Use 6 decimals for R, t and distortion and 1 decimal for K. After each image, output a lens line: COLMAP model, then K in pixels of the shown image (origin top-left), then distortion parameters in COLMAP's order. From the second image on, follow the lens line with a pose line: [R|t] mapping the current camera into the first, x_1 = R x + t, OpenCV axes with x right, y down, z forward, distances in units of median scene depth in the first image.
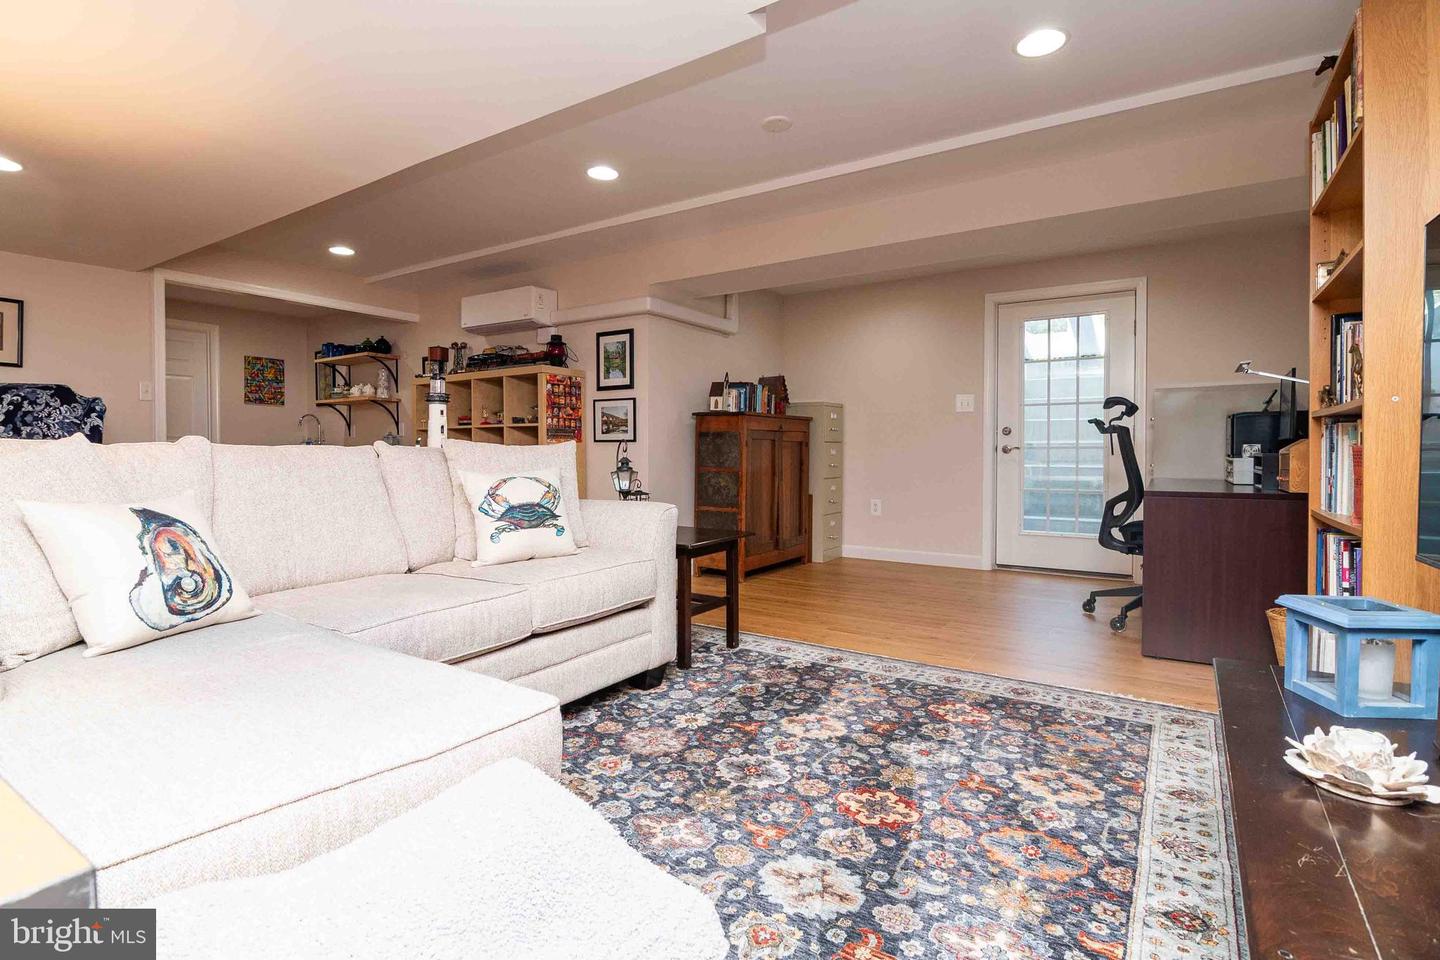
lens RADIAL K [[702.8, 0, 723.6], [0, 702.8, 473.1], [0, 0, 1]] dist [0.002782, -0.000168]
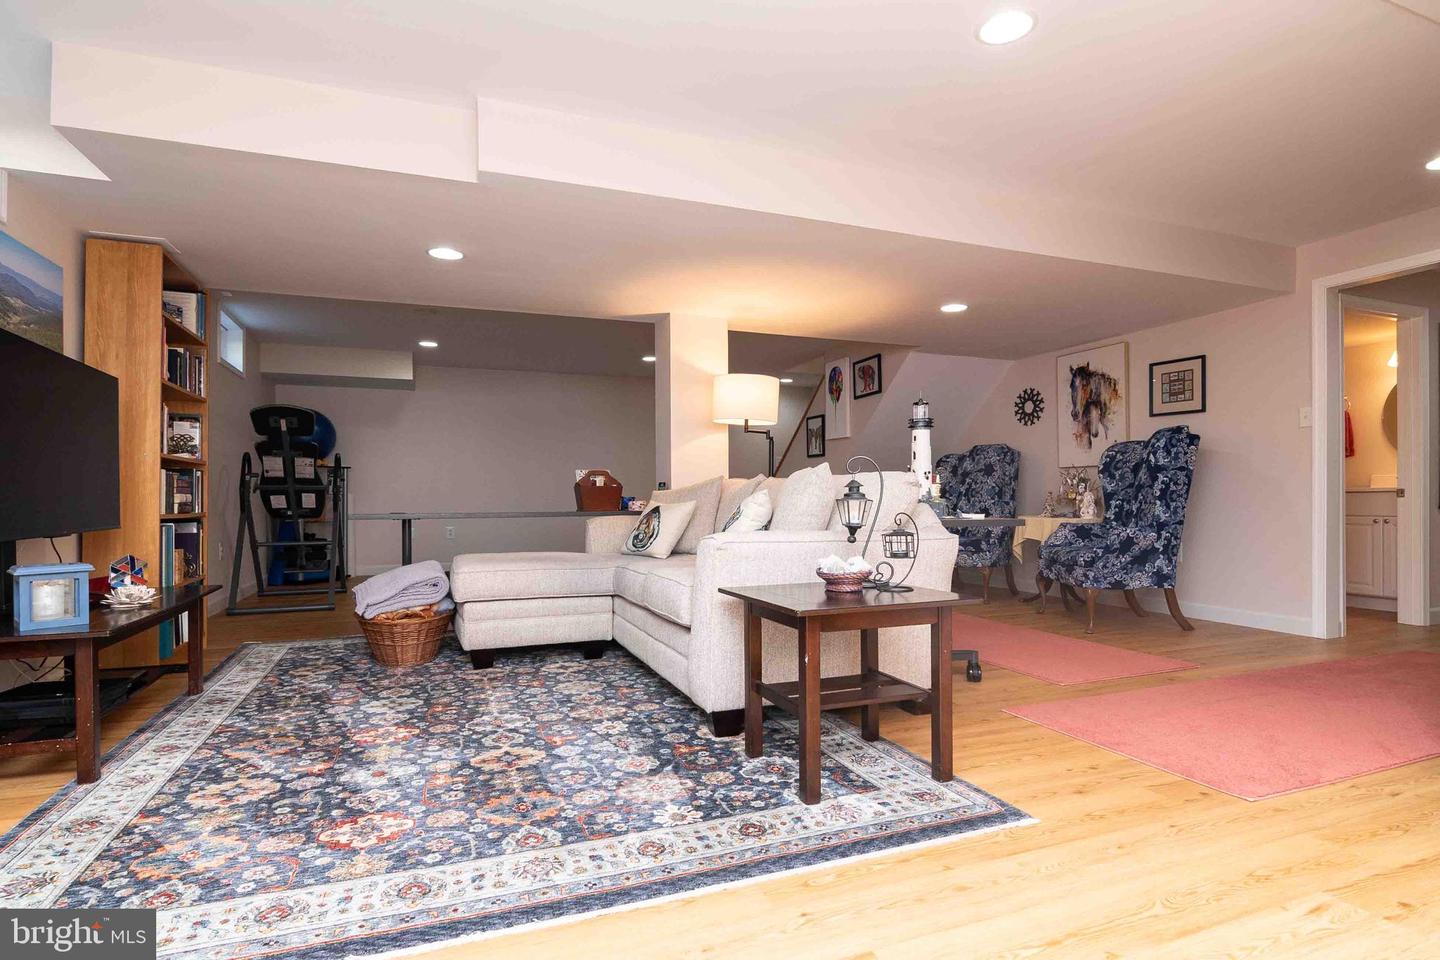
lens RADIAL K [[702.8, 0, 721.7], [0, 702.8, 484.1], [0, 0, 1]] dist [0.002782, -0.000168]
pose [[-0.565805, -0.012154, -0.824449, 0.707527], [-0.019702, 0.999805, -0.001218, -0.018577], [0.824303, 0.015554, -0.565935, 1.655694]]
